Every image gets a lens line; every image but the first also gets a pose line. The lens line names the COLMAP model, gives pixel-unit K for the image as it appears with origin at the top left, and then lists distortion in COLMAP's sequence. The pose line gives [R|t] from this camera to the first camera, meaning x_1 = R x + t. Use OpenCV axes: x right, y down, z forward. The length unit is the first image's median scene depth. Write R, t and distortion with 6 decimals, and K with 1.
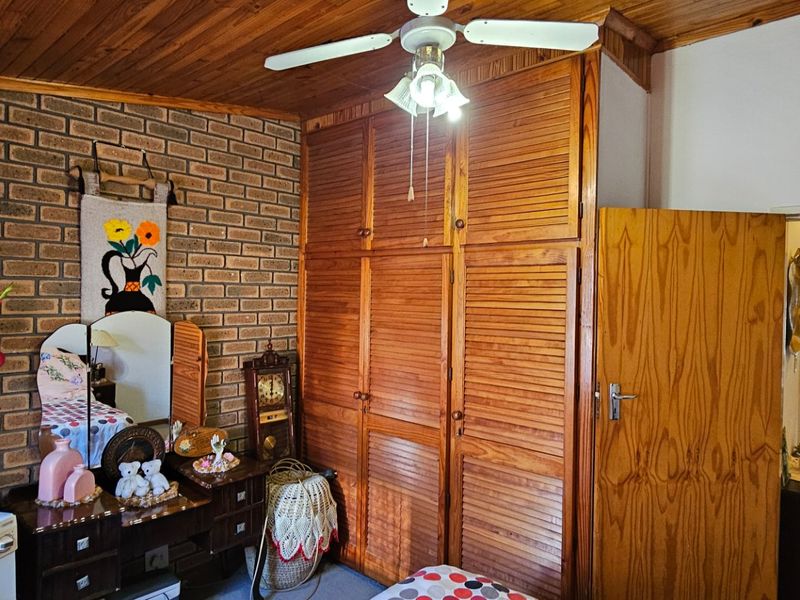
lens RADIAL K [[523.3, 0, 403.1], [0, 523.3, 299.5], [0, 0, 1]] dist [-0.002697, -0.003536]
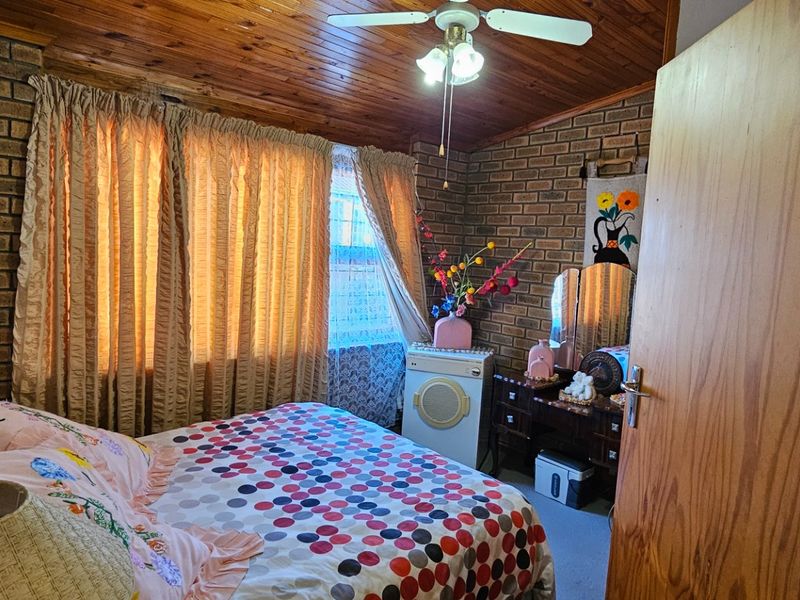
lens RADIAL K [[523.3, 0, 403.4], [0, 523.3, 297.7], [0, 0, 1]] dist [-0.002697, -0.003536]
pose [[-0.113414, 0.067661, -0.991241, 0.847354], [-0.075999, 0.994165, 0.076556, 0.048756], [0.990637, 0.084016, -0.107610, 0.660532]]
